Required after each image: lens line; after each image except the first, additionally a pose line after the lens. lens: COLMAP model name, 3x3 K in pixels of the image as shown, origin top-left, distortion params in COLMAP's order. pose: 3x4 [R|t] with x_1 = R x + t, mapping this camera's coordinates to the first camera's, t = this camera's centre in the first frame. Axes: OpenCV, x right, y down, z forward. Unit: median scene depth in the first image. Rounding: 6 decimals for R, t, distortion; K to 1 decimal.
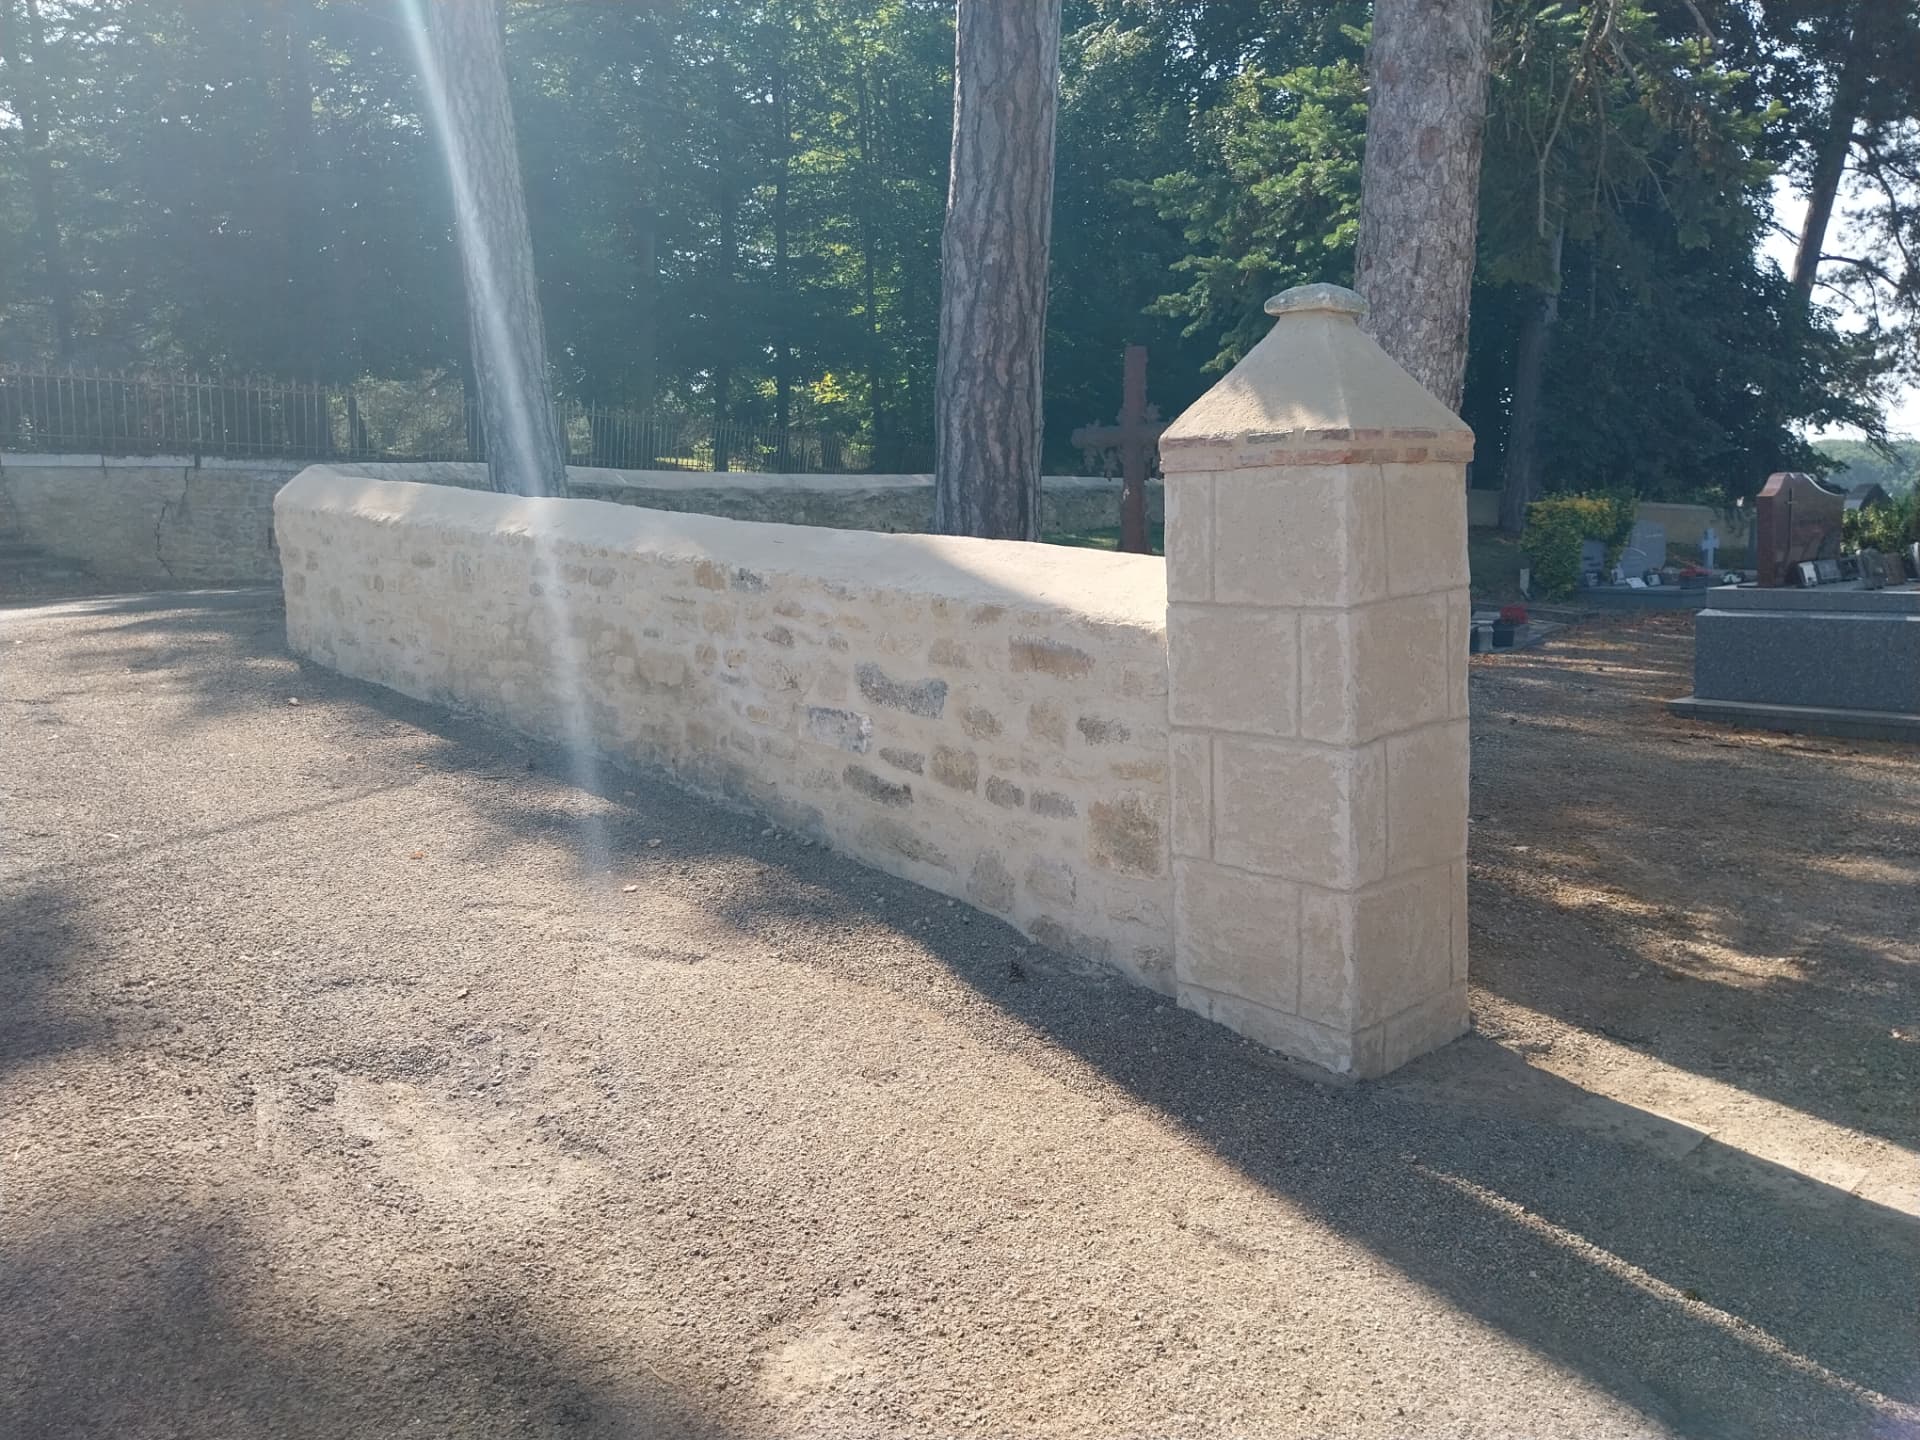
lens RADIAL K [[1442.1, 0, 963.9], [0, 1442.1, 718.1], [0, 0, 1]] dist [0.032764, -0.048355]
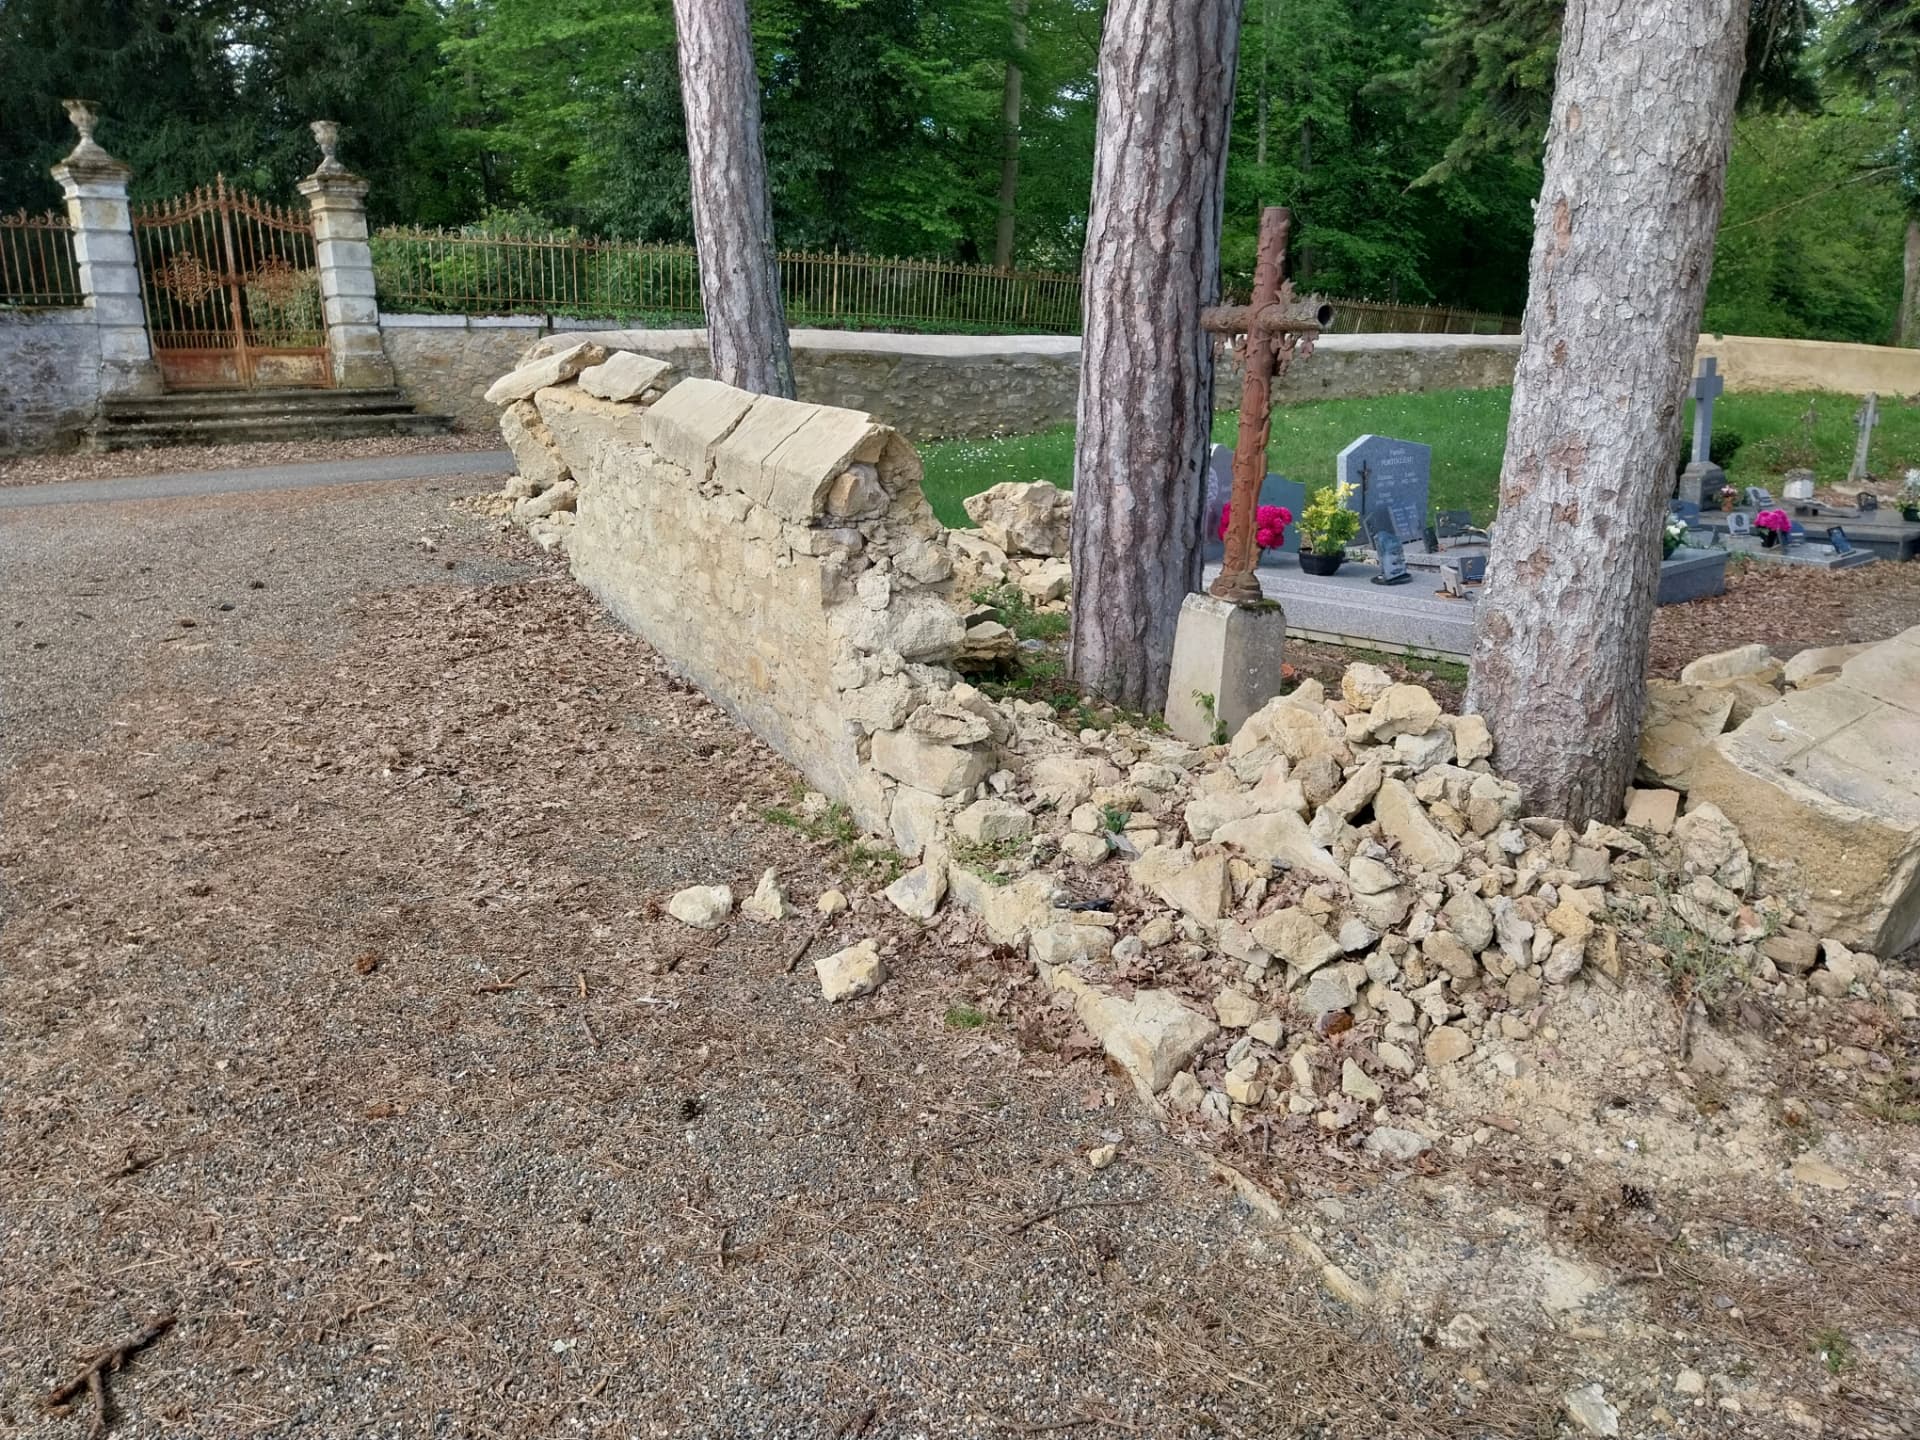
lens RADIAL K [[1442.1, 0, 958.6], [0, 1442.1, 729.0], [0, 0, 1]] dist [0.032764, -0.048355]
pose [[0.961144, 0.074796, -0.265720, 0.155910], [-0.046327, 0.992645, 0.111846, -0.051059], [0.272131, -0.095190, 0.957540, 0.176127]]
